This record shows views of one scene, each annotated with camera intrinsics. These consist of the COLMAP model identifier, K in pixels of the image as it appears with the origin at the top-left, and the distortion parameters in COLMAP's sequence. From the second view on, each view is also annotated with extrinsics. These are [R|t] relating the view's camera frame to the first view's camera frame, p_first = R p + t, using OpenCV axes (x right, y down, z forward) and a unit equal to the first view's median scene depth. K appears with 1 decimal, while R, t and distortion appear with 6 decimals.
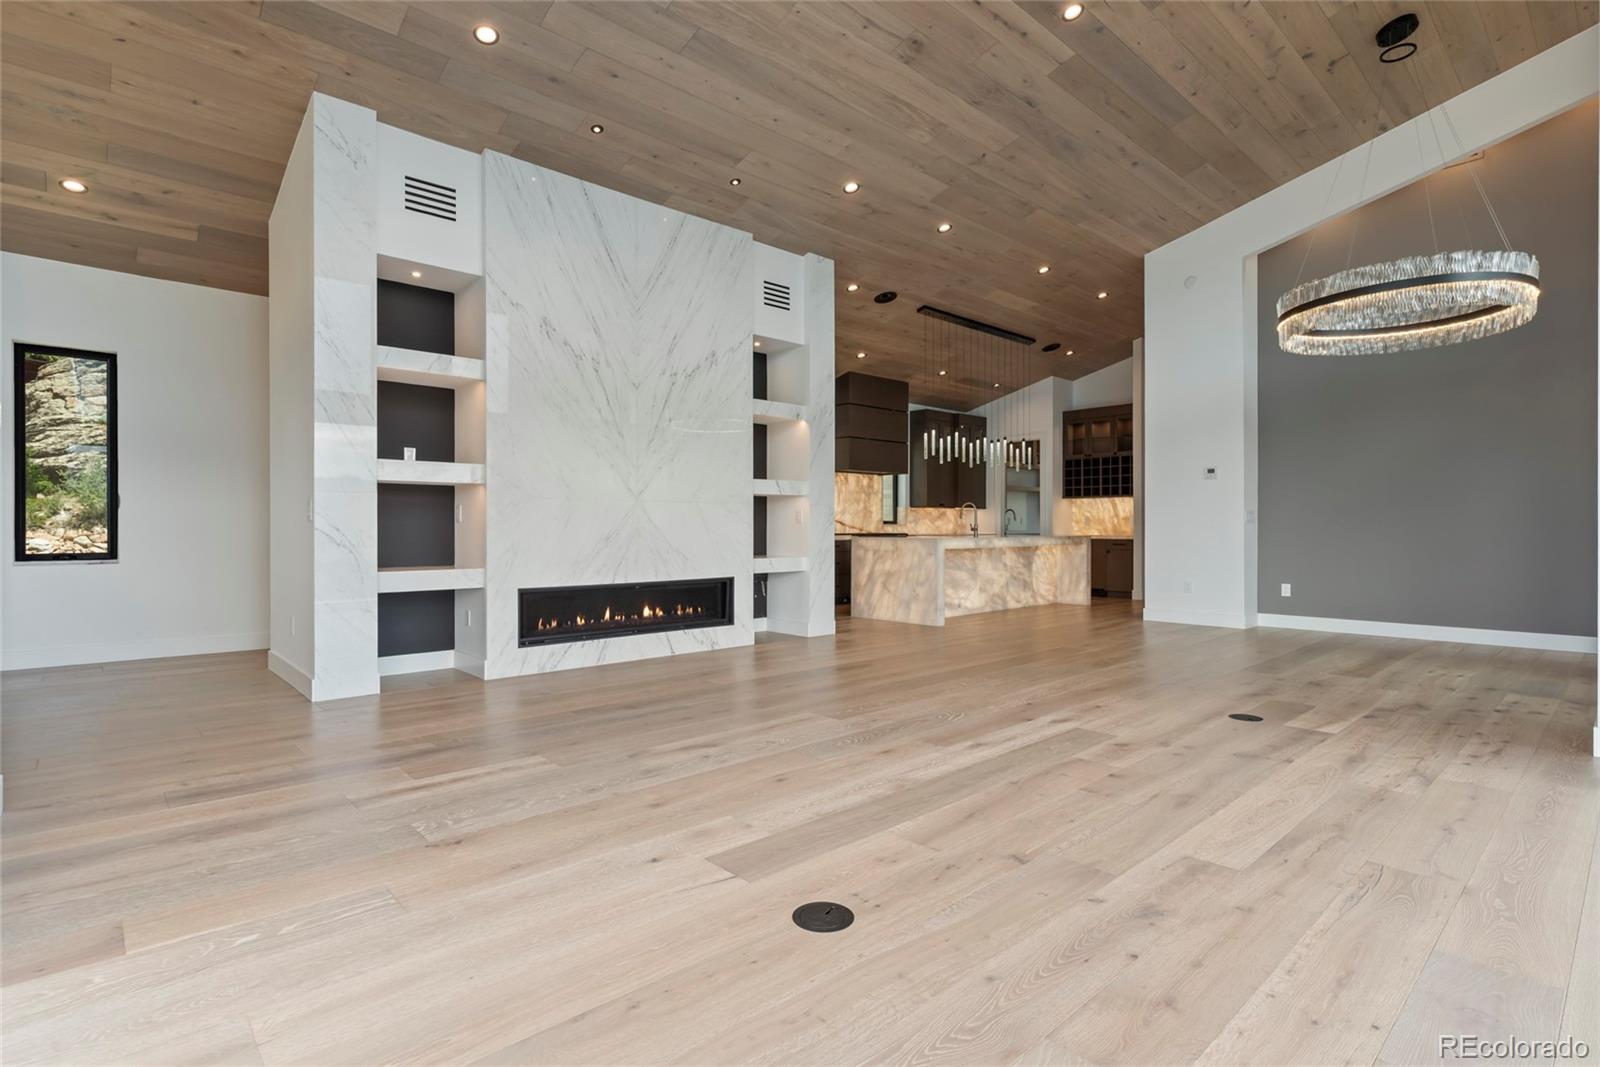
lens RADIAL K [[788.6, 0, 800.0], [0, 788.6, 533.5], [0, 0, 1]] dist [-0.002719, -0.000279]
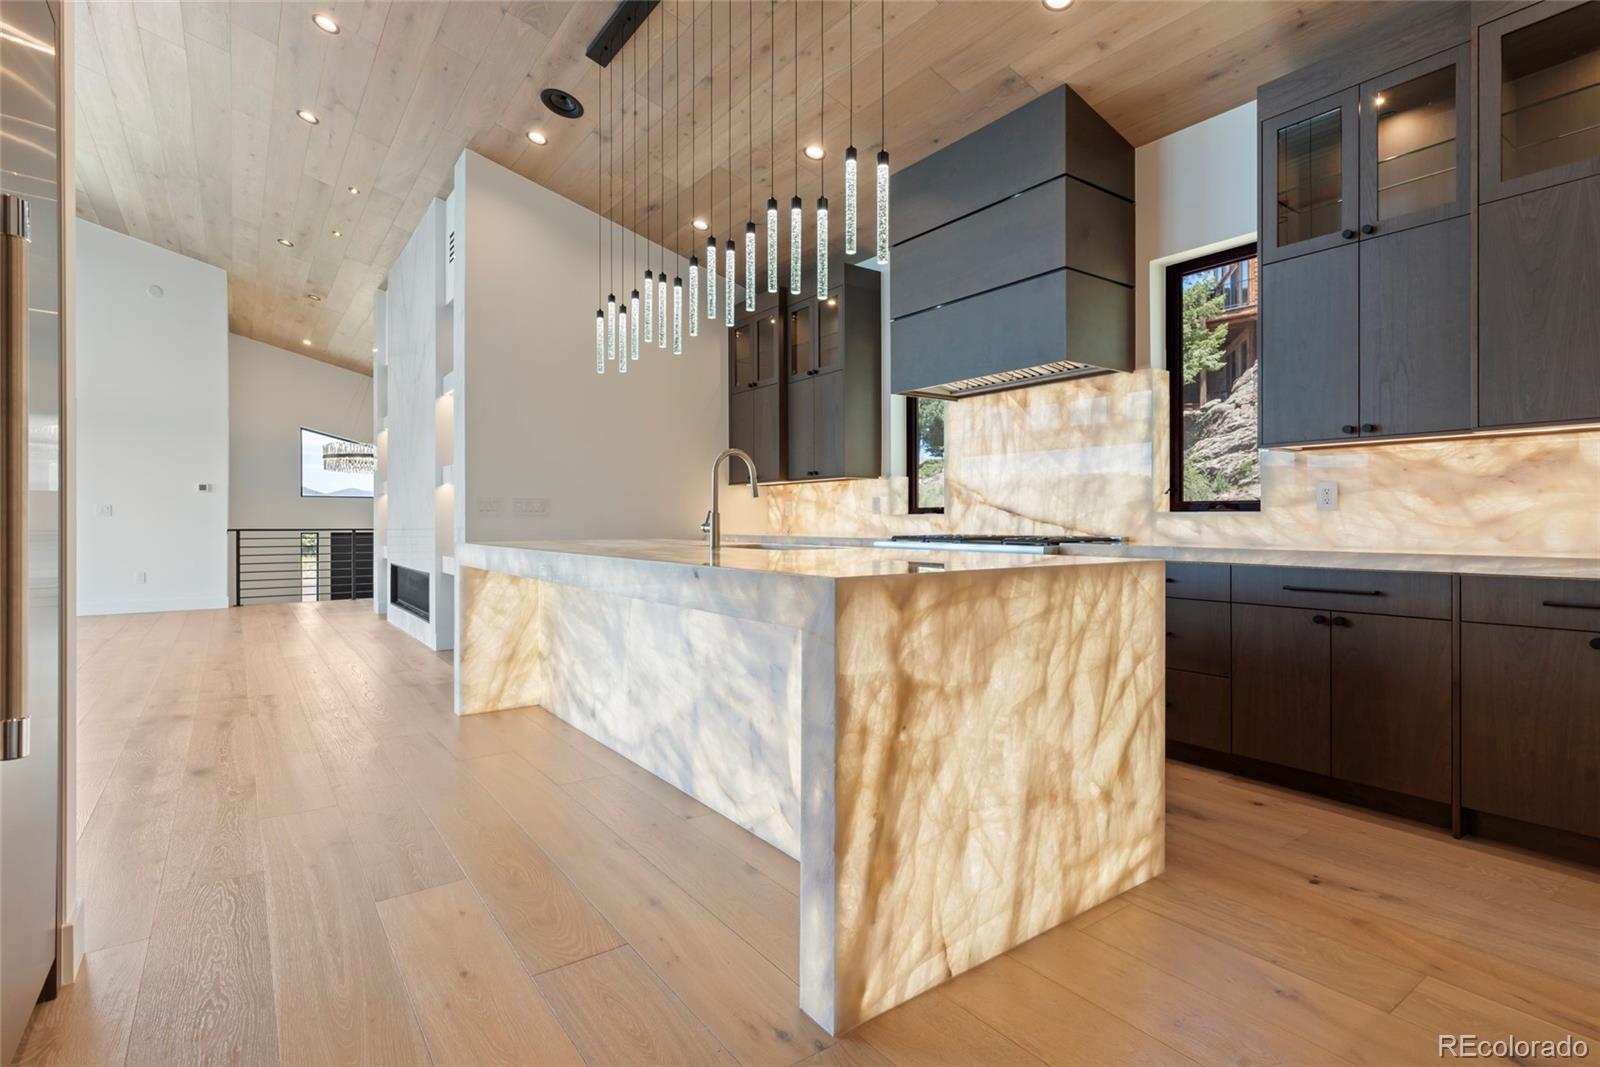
lens RADIAL K [[780.3, 0, 798.9], [0, 780.3, 523.6], [0, 0, 1]] dist [0.000701, 0.000118]
pose [[-0.116706, 0.004840, -0.993155, 0.515927], [-0.007008, 0.999959, 0.005696, -0.008641], [0.993142, 0.007624, -0.116667, 1.005667]]
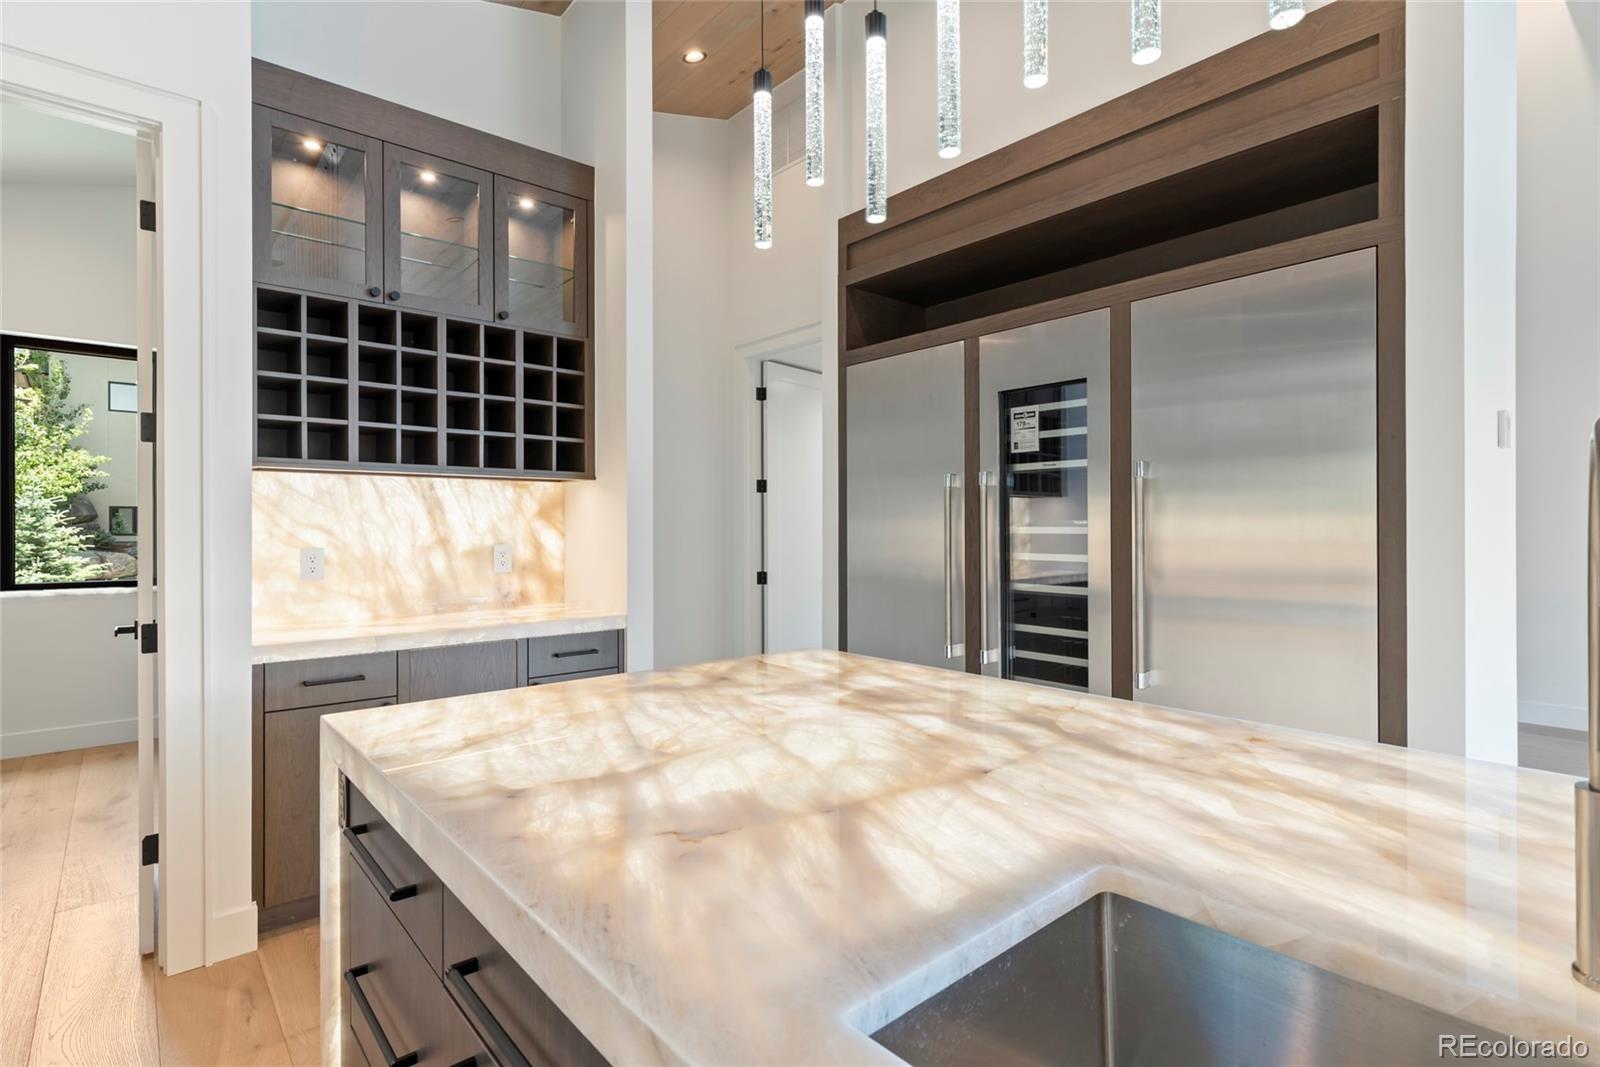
lens RADIAL K [[780.3, 0, 798.9], [0, 780.3, 523.6], [0, 0, 1]] dist [0.000701, 0.000118]
pose [[0.025544, 0.008334, 0.999639, 0.150202], [0.010064, 0.999912, -0.008594, -0.029782], [-0.999623, 0.010280, 0.025458, 0.992776]]
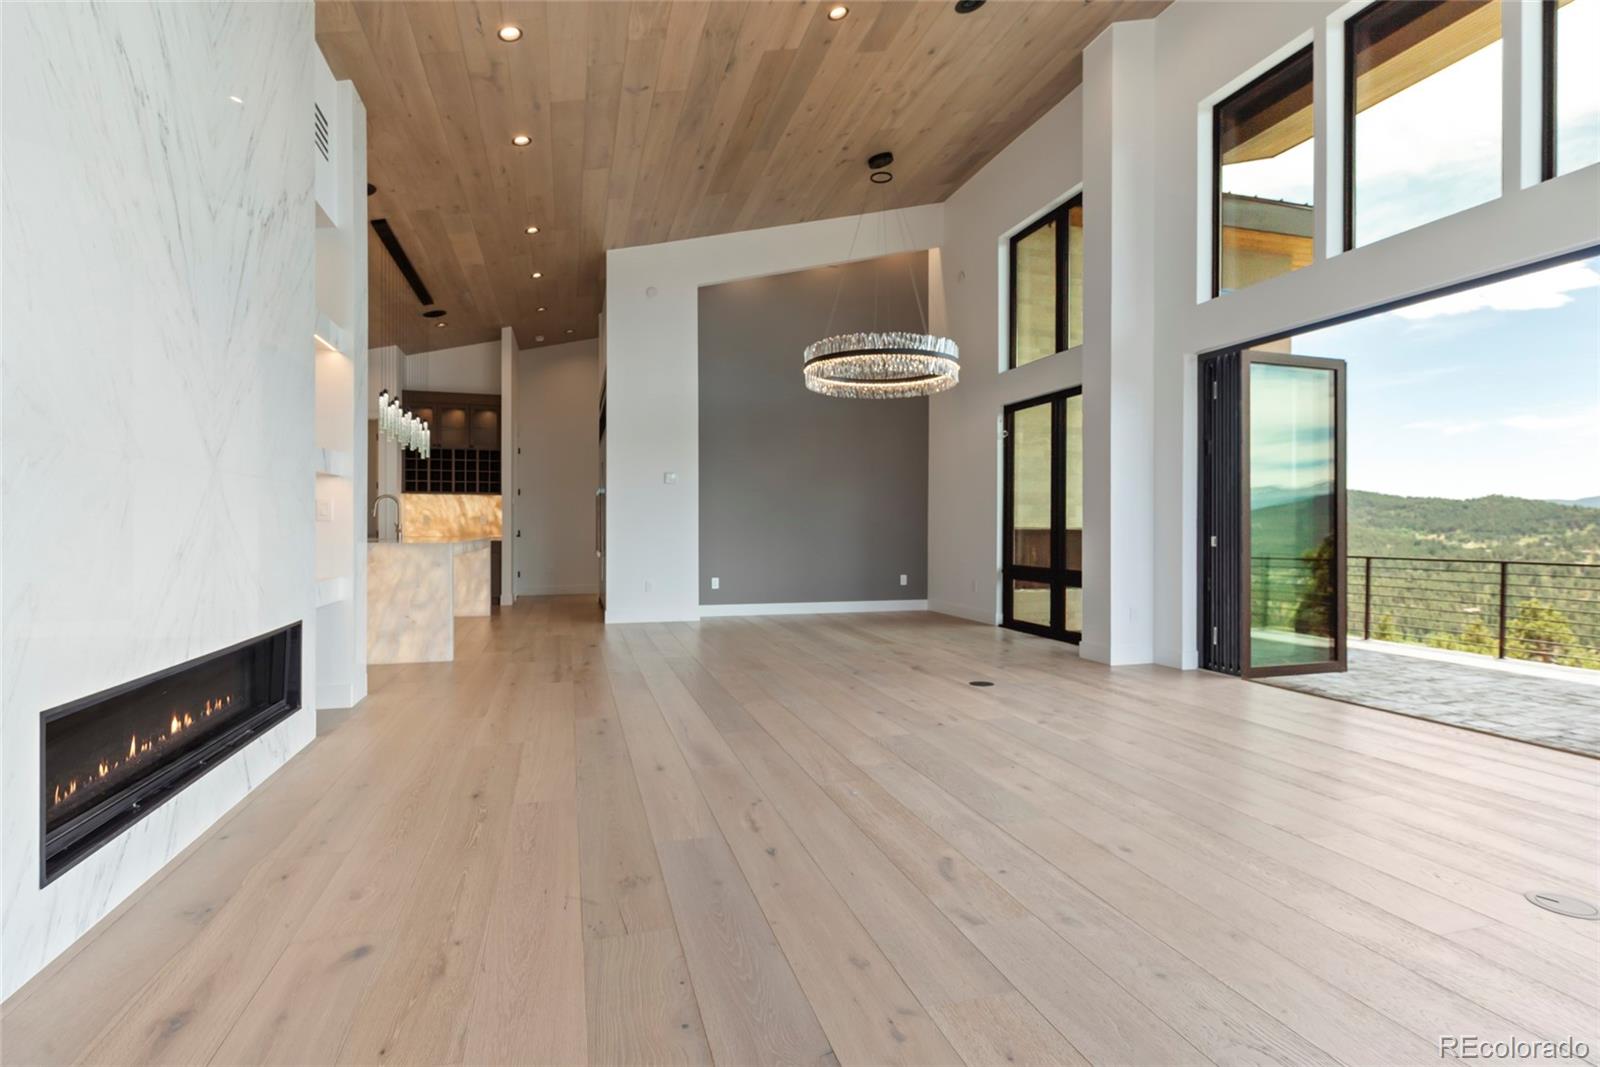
lens RADIAL K [[780.3, 0, 798.9], [0, 780.3, 523.6], [0, 0, 1]] dist [0.000701, 0.000118]
pose [[0.438055, 0.006967, 0.898921, -0.269452], [0.003690, 0.999948, -0.009548, -0.003020], [-0.898940, 0.007500, 0.438007, 0.298910]]
